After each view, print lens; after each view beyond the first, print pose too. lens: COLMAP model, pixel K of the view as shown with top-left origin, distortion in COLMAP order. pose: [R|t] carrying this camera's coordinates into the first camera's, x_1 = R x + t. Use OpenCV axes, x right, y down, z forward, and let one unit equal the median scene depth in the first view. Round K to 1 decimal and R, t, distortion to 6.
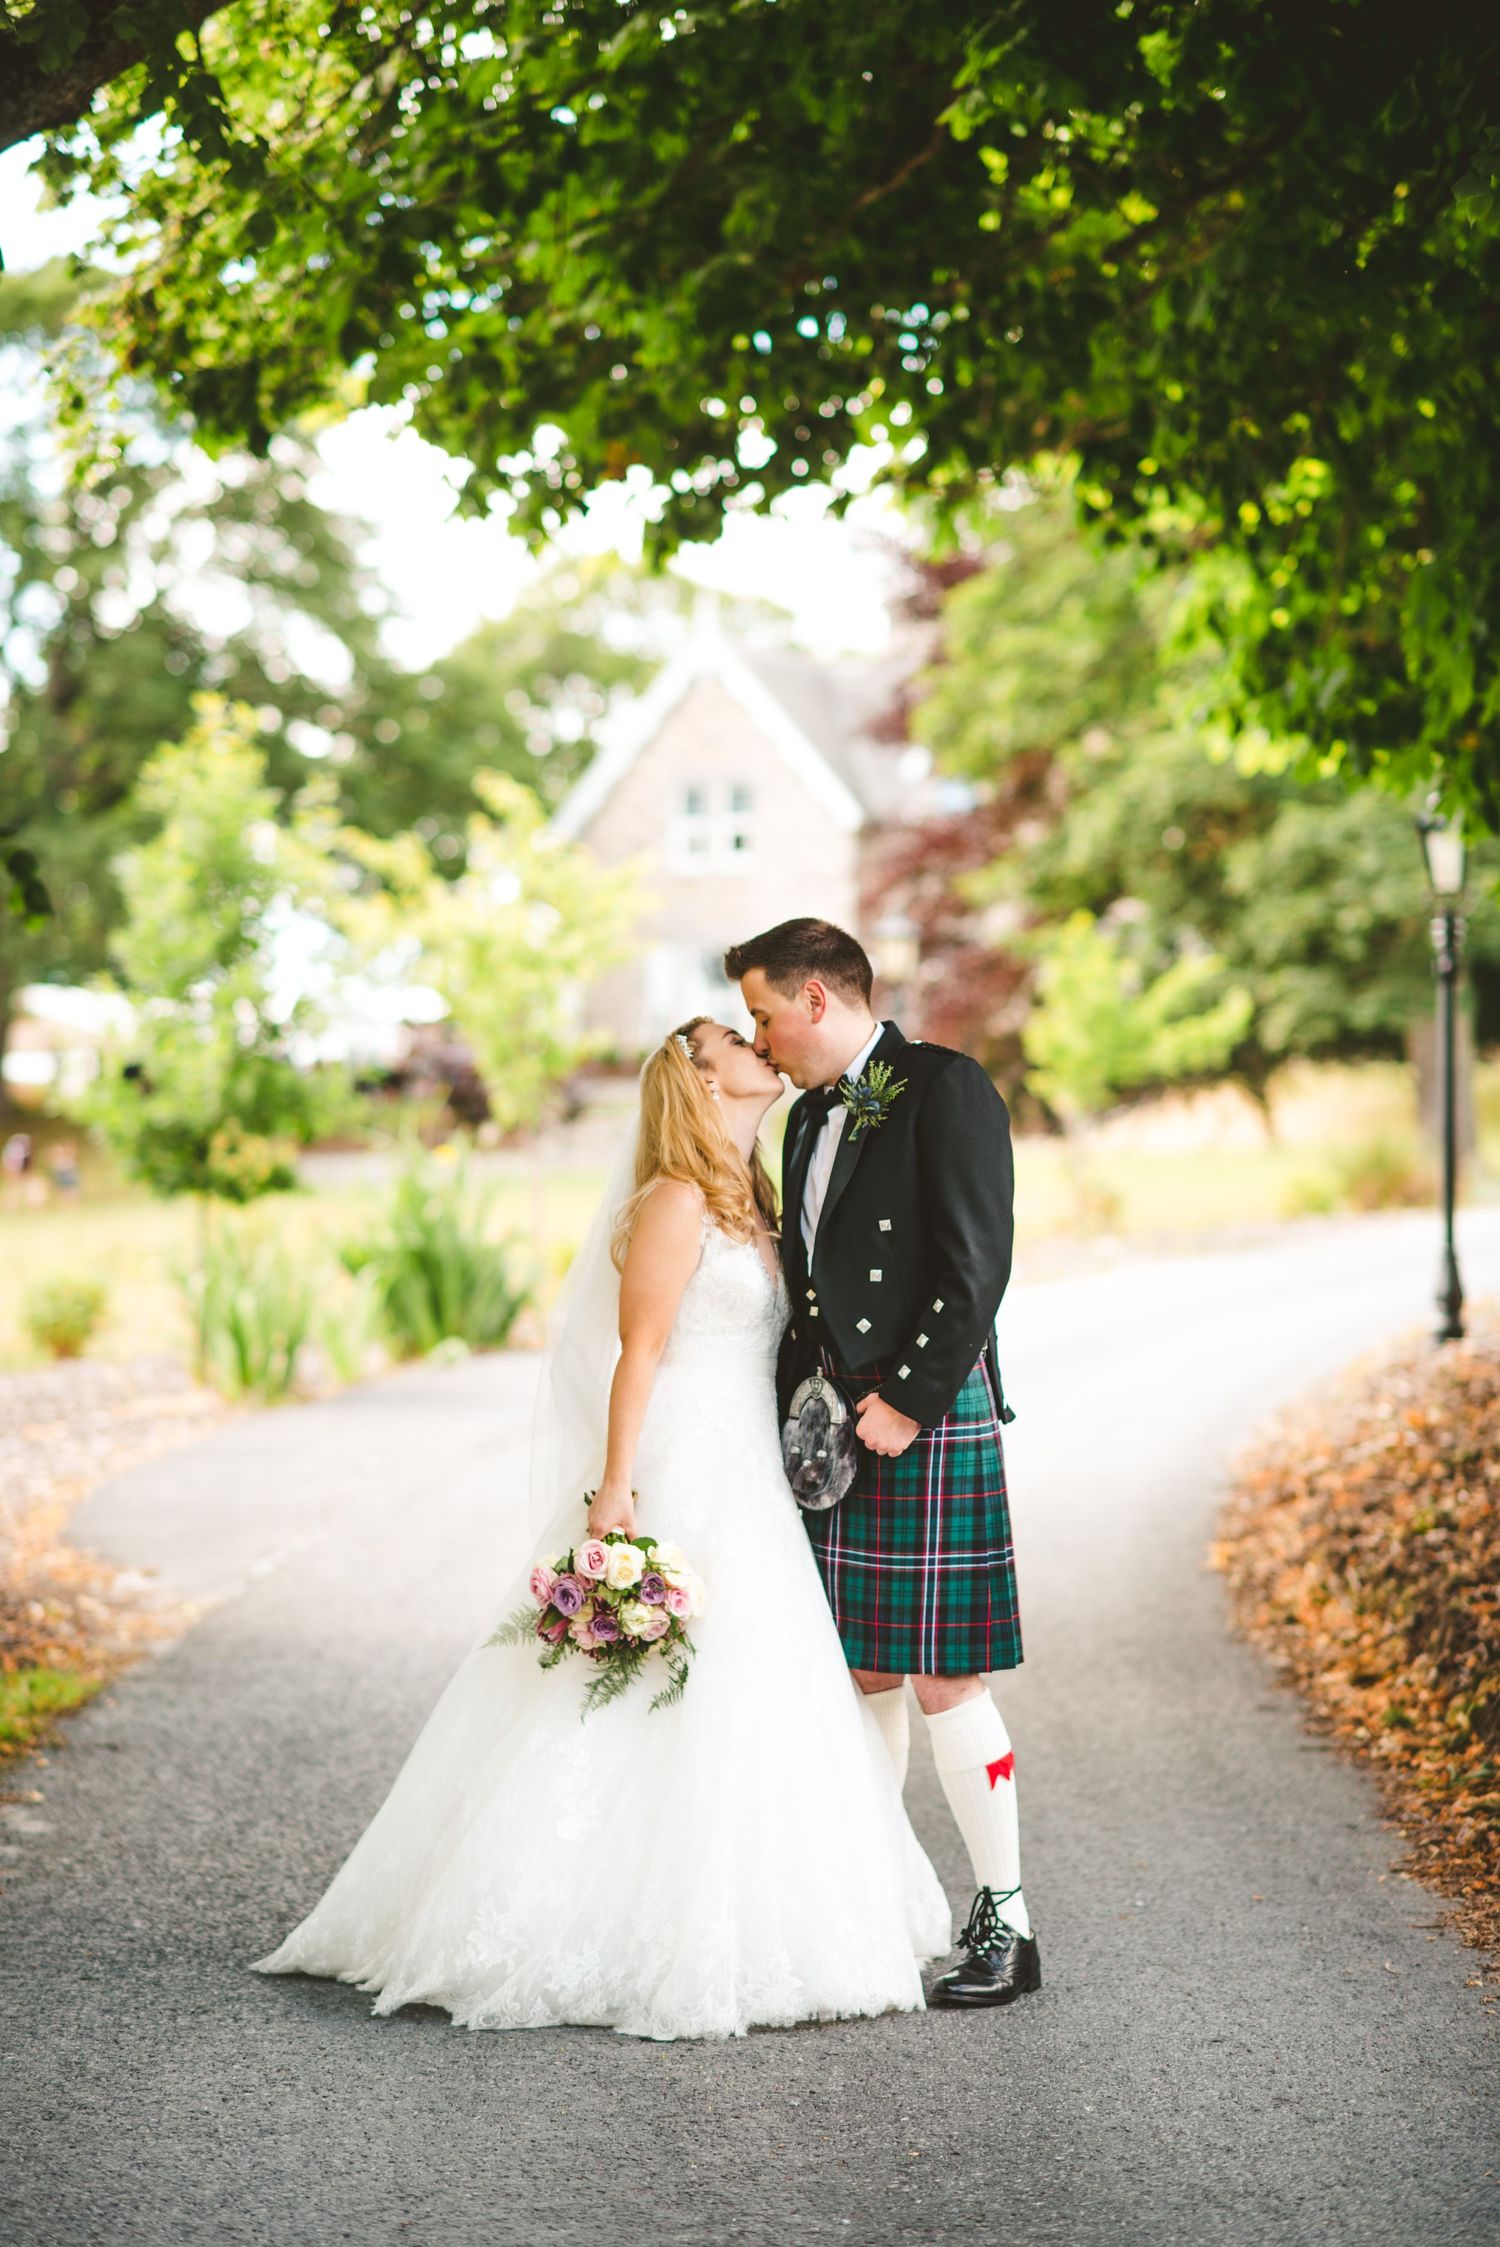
lens RADIAL K [[5345.9, 0, 750.0], [0, 5345.9, 1123.5], [0, 0, 1]] dist [-0.046862, -0.768211]
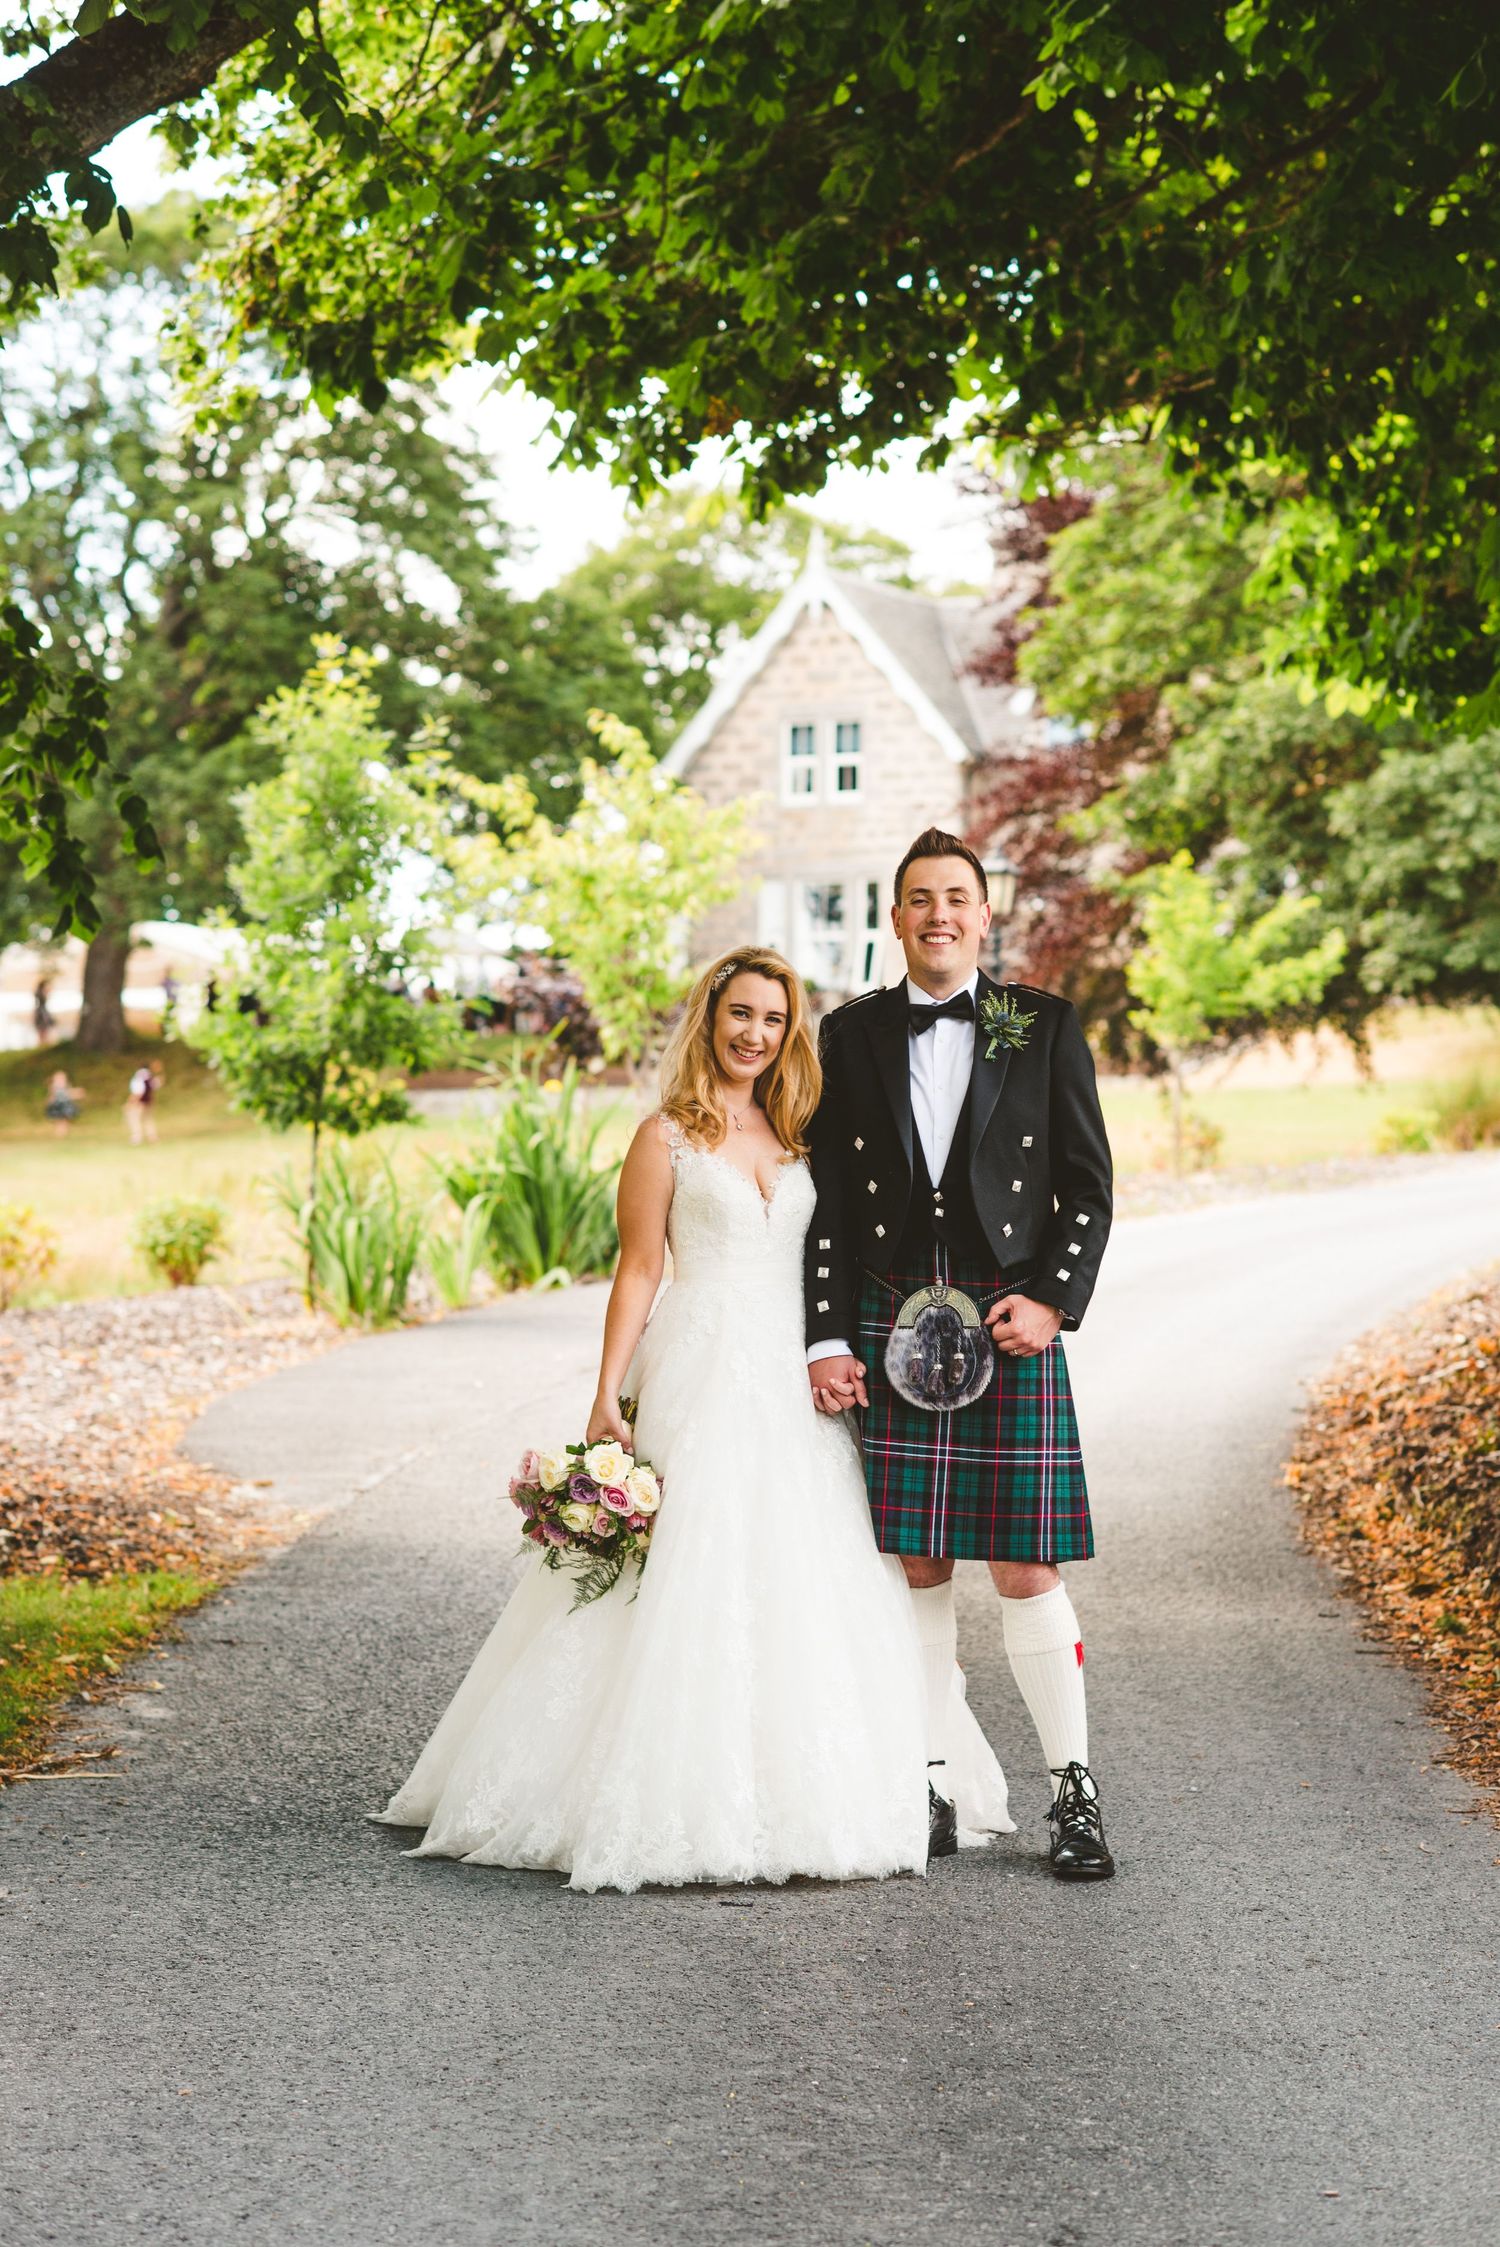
lens RADIAL K [[5345.9, 0, 750.0], [0, 5345.9, 1123.5], [0, 0, 1]] dist [-0.046862, -0.768211]
pose [[0.999774, 0.005310, -0.020563, 0.002921], [-0.005058, 0.999912, 0.012304, 0.000450], [0.020627, -0.012198, 0.999713, -0.032424]]
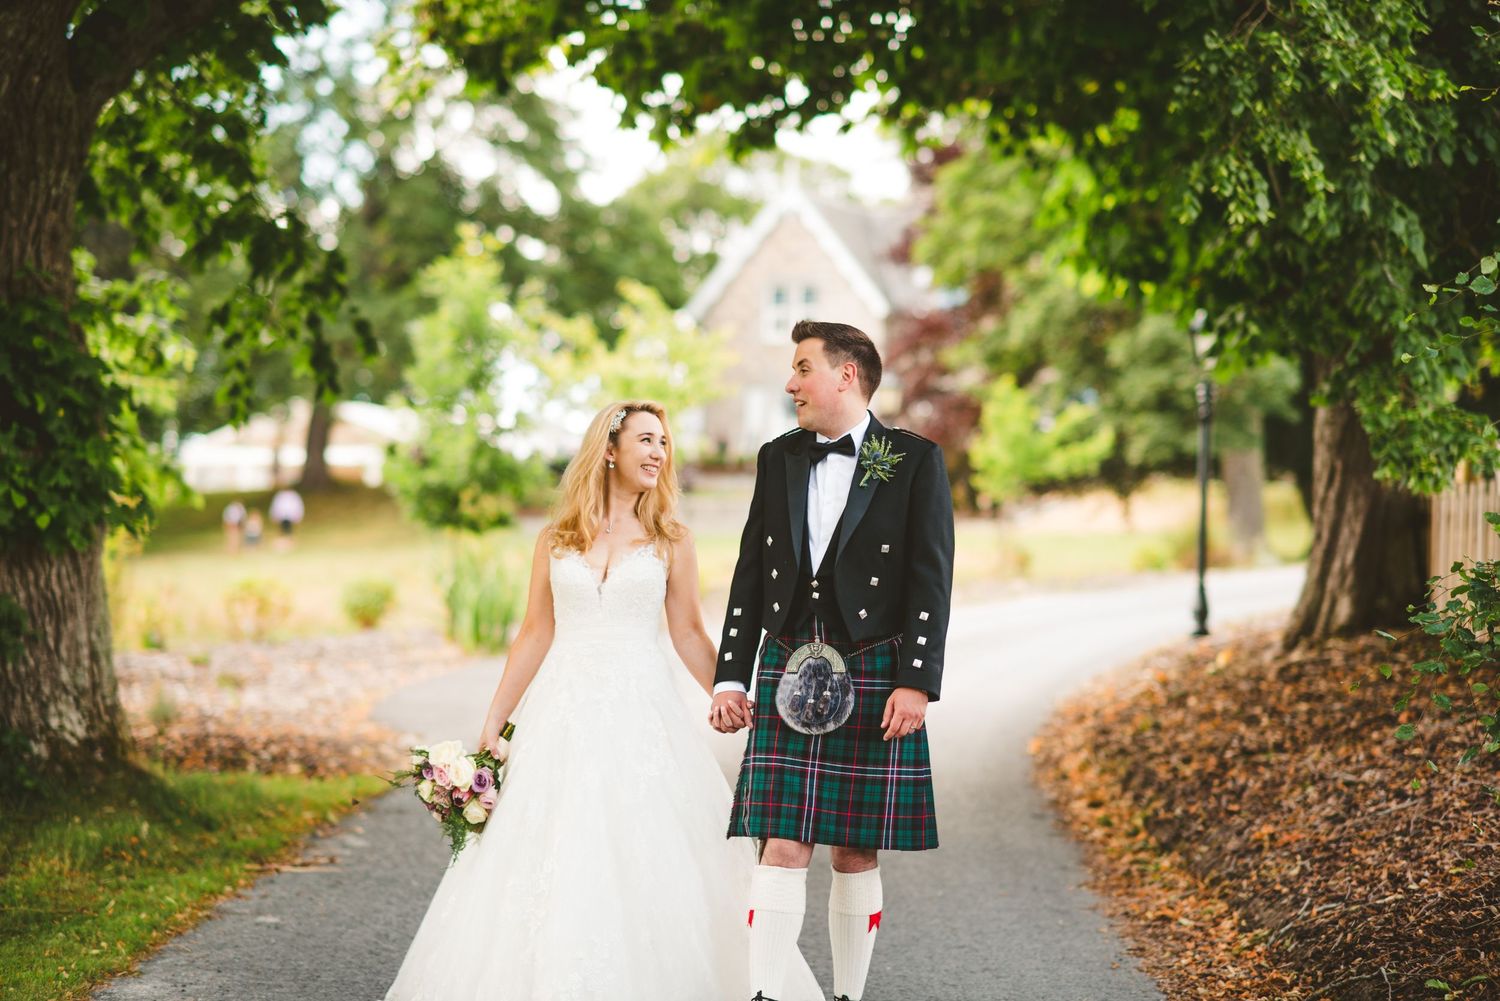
lens RADIAL K [[3568.7, 0, 750.0], [0, 3568.7, 500.5], [0, 0, 1]] dist [-0.046862, -0.768211]
pose [[0.999346, 0.030789, -0.018956, 0.012668], [-0.030834, 0.999522, -0.002086, 0.005413], [0.018883, 0.002669, 0.999818, -0.136936]]
